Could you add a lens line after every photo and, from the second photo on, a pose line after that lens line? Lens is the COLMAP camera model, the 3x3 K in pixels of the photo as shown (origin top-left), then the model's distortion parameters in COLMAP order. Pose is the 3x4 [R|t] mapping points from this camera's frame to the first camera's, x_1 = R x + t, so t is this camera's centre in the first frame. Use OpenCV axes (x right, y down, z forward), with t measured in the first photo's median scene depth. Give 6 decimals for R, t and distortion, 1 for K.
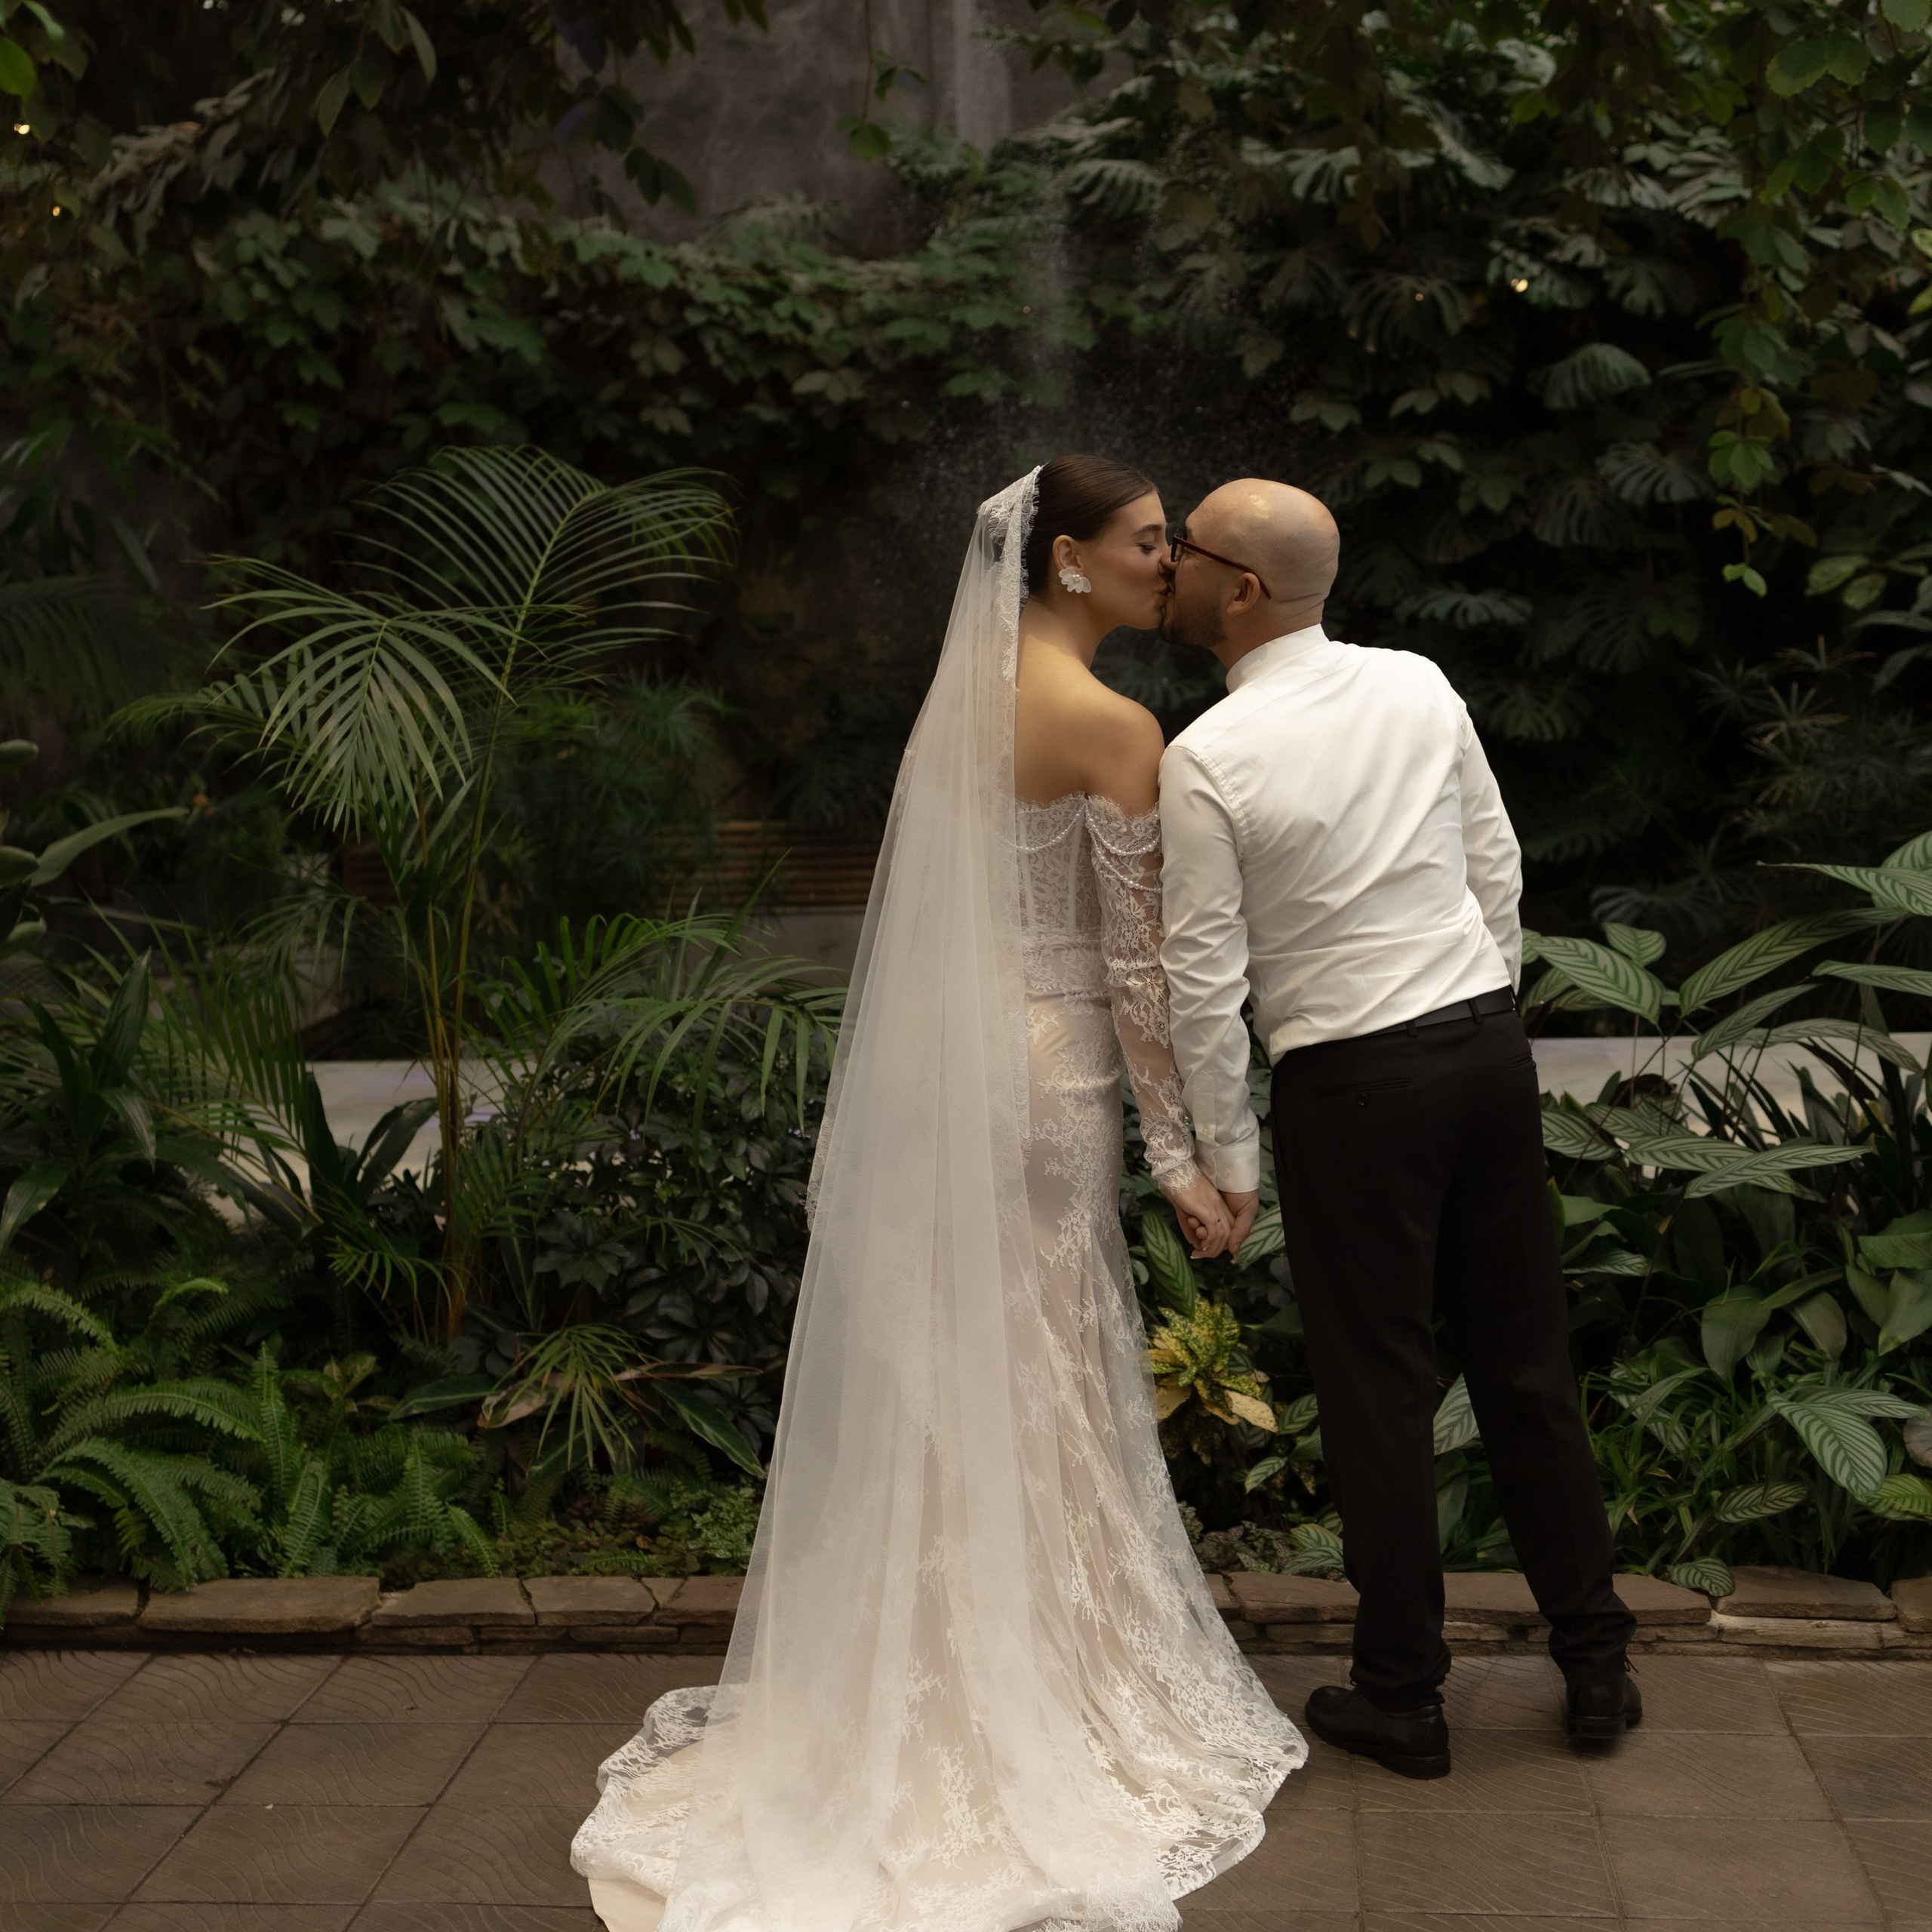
lens RADIAL K [[2826.4, 0, 954.3], [0, 2826.4, 1012.4], [0, 0, 1]] dist [0.010853, 0.058335]
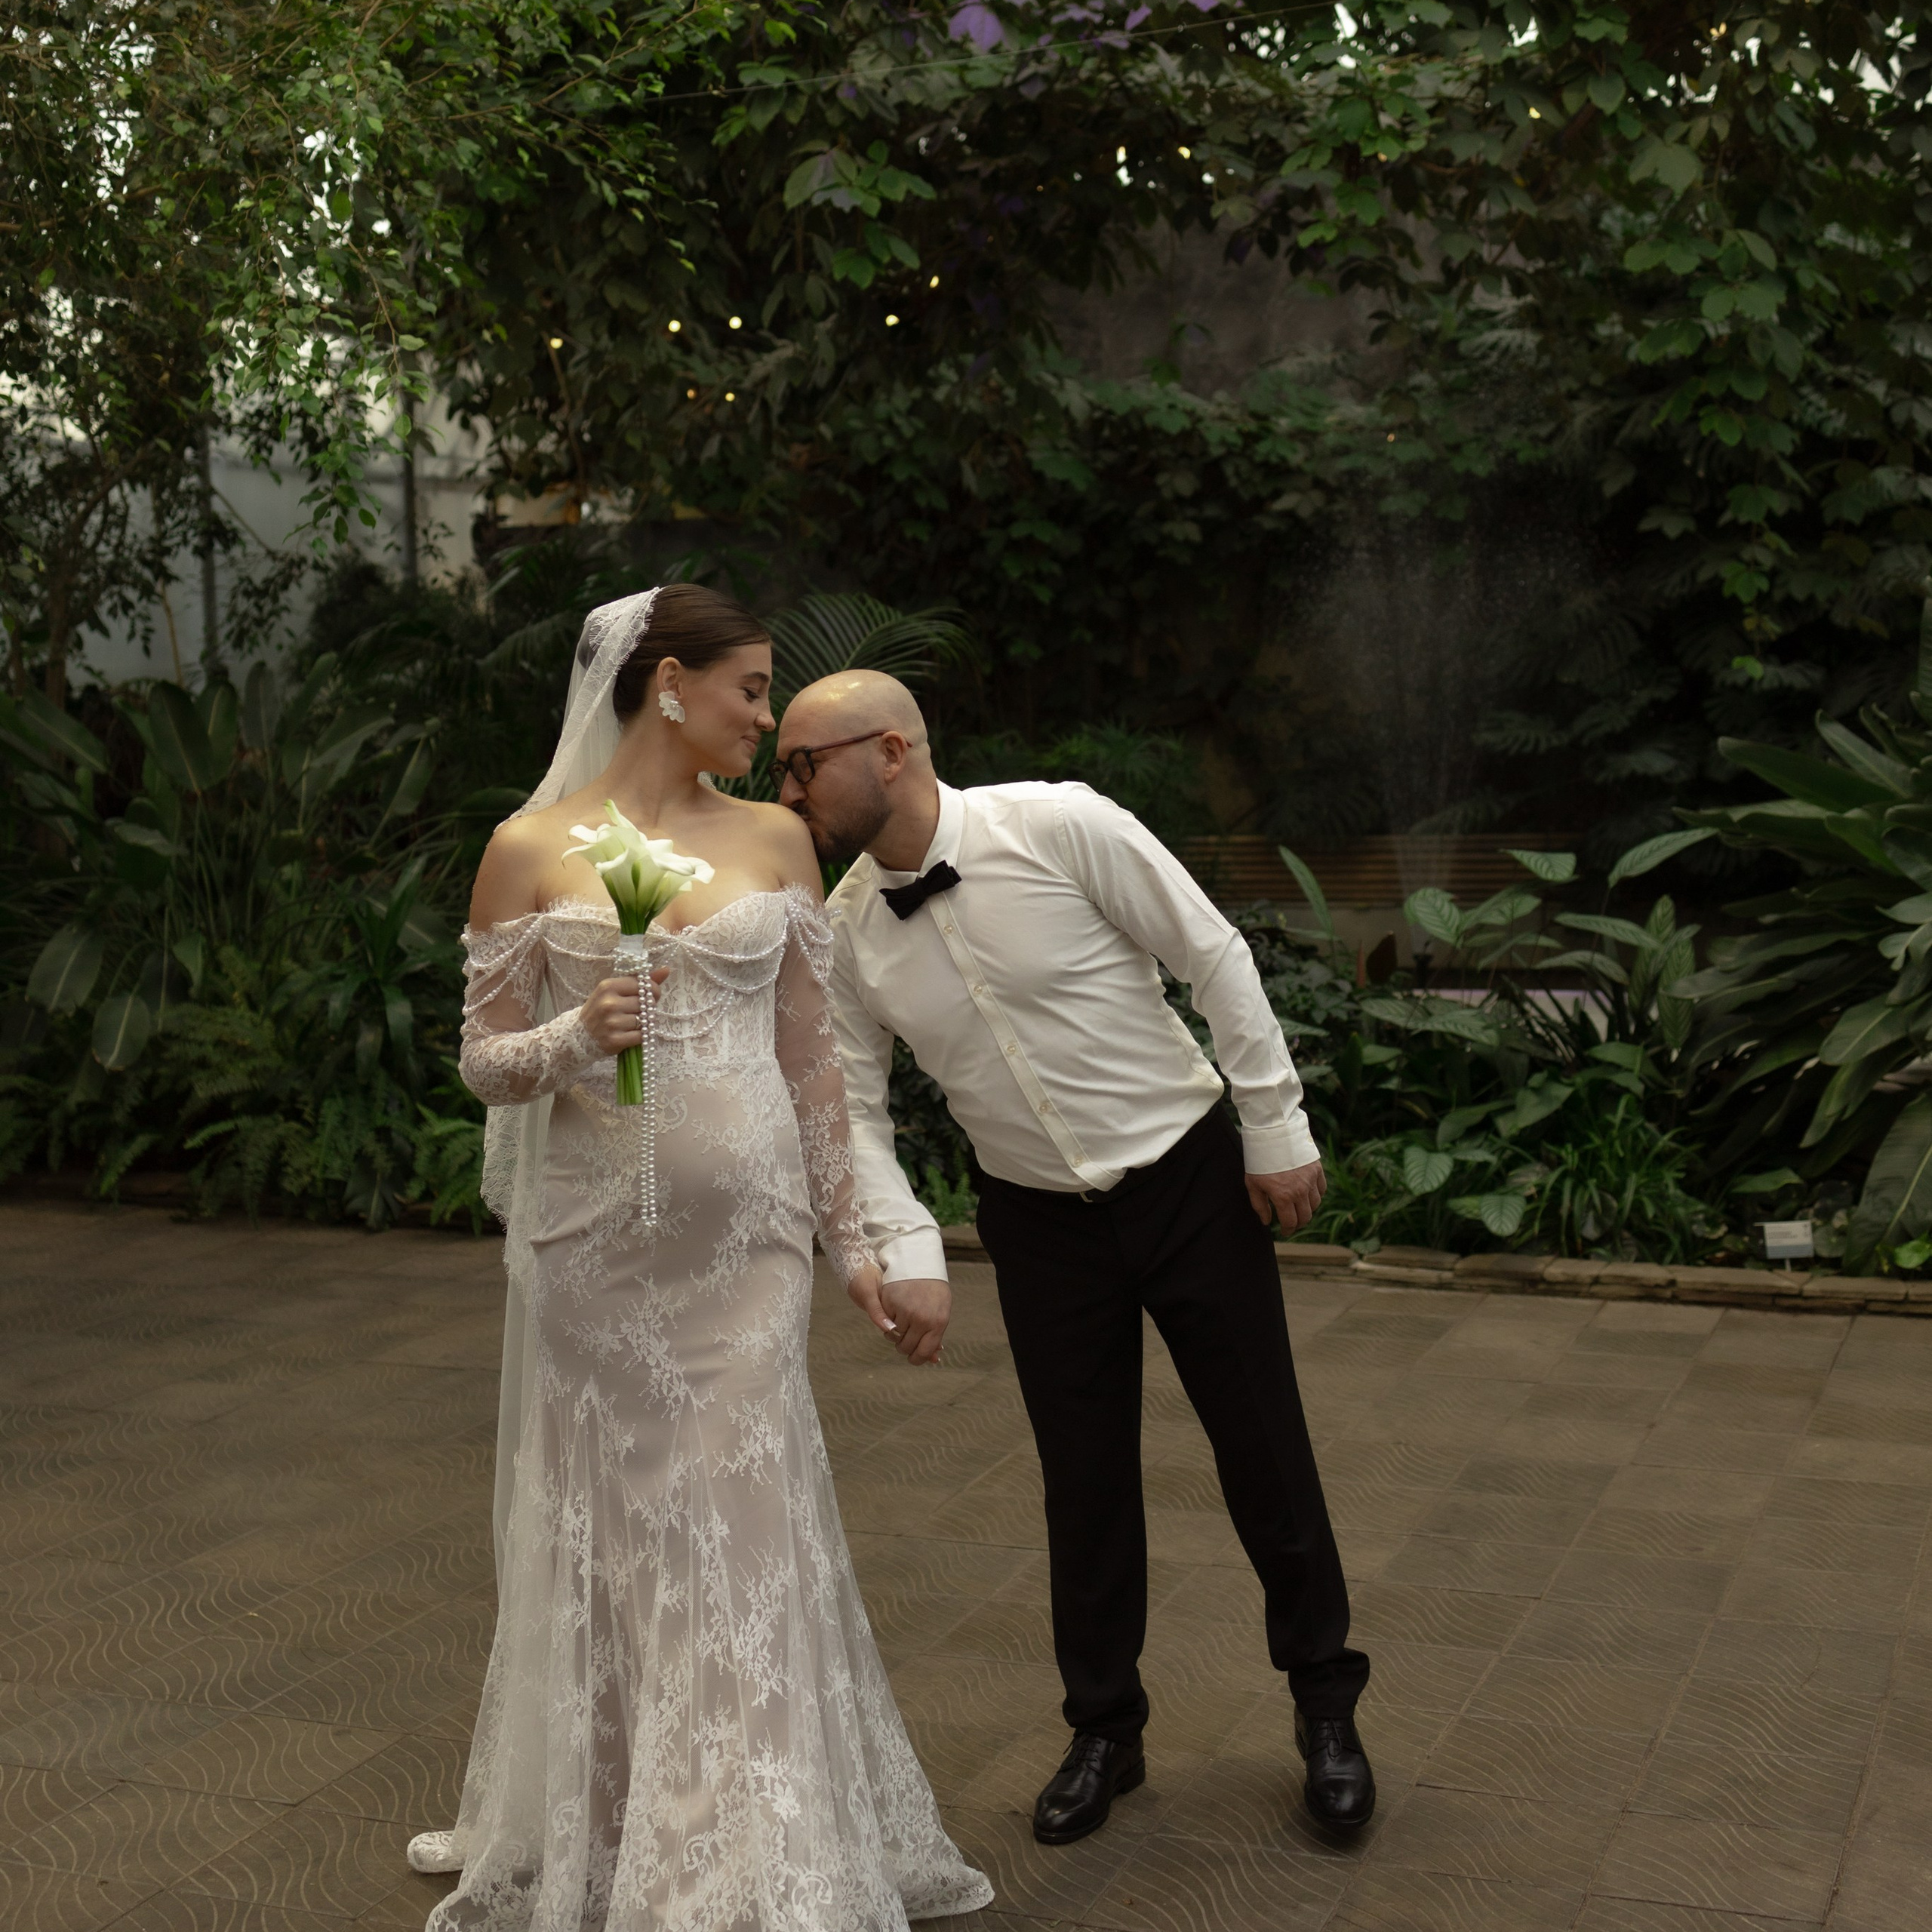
lens RADIAL K [[2614.0, 0, 968.6], [0, 2614.0, 967.2], [0, 0, 1]] dist [0.041297, 0.013542]
pose [[0.962354, 0.035371, -0.269487, 0.362657], [-0.041594, 0.998983, -0.017414, 0.050136], [0.268597, 0.027967, 0.962846, -0.511248]]
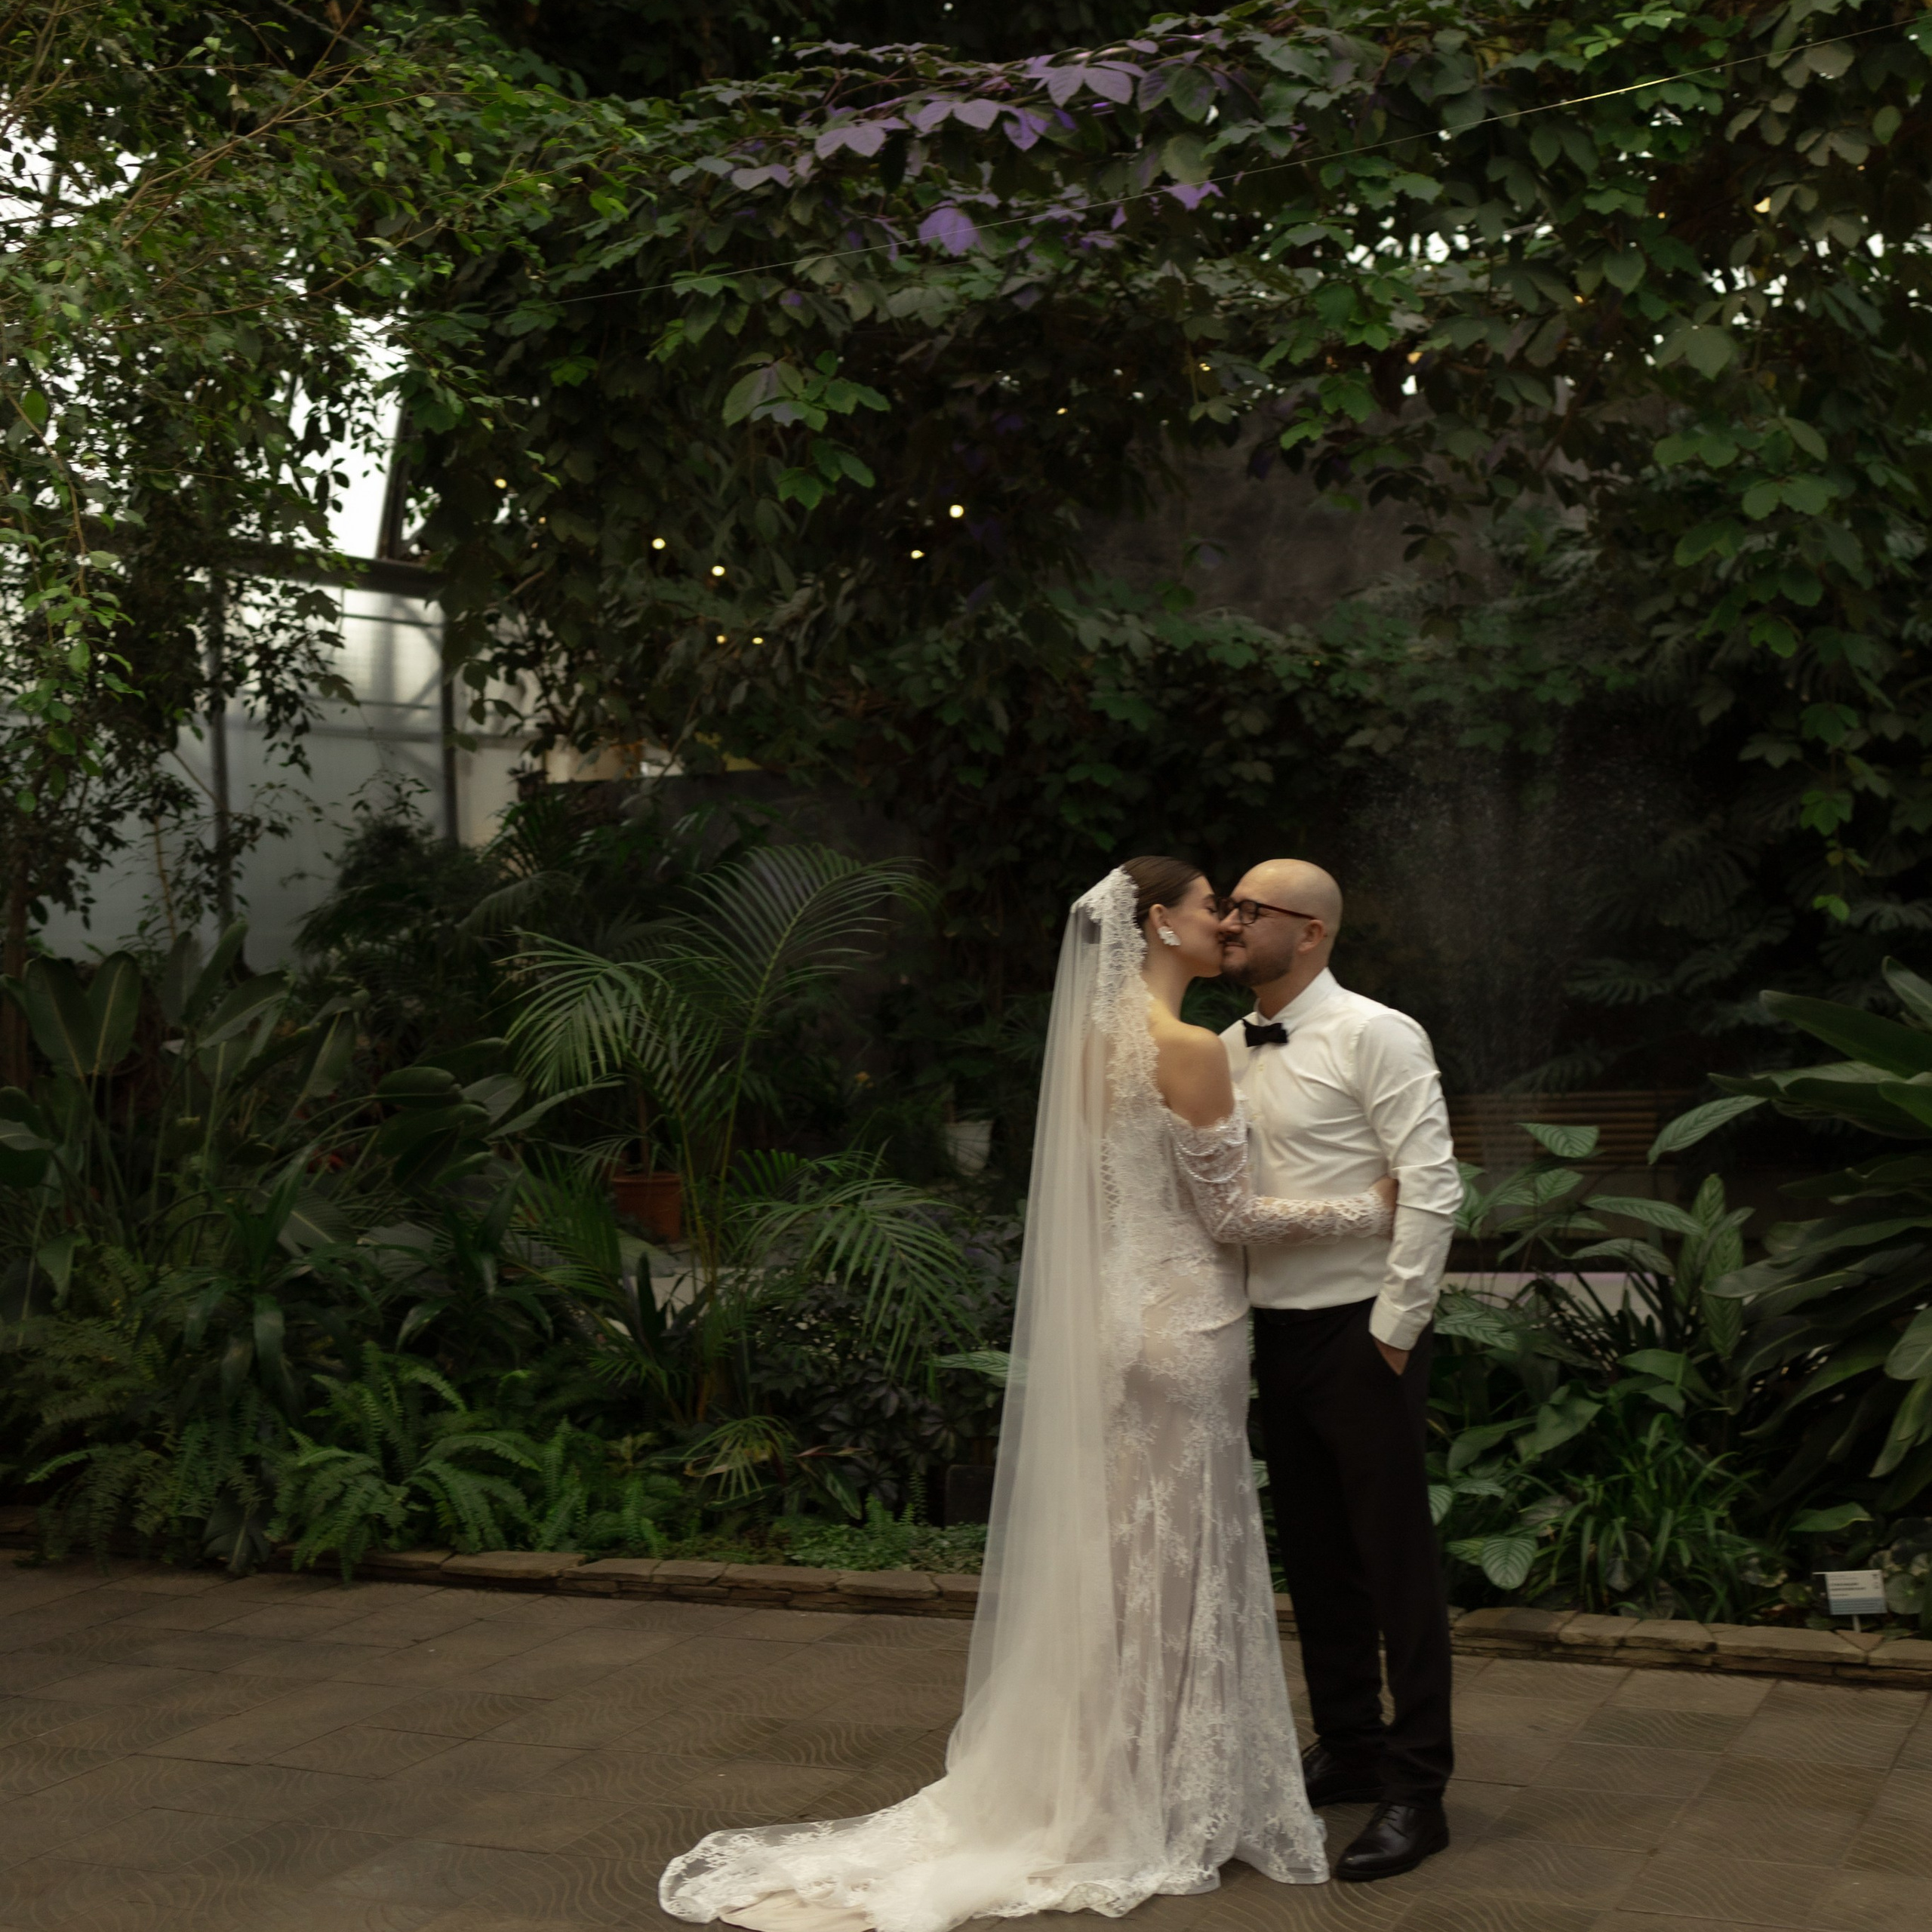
lens RADIAL K [[2697.1, 0, 965.3], [0, 2697.1, 1016.3], [0, 0, 1]] dist [0.035663, -0.007900]
pose [[0.945905, -0.001912, -0.324439, 0.420391], [-0.030193, 0.995124, -0.093892, 0.026749], [0.323037, 0.098609, 0.941235, -0.345493]]
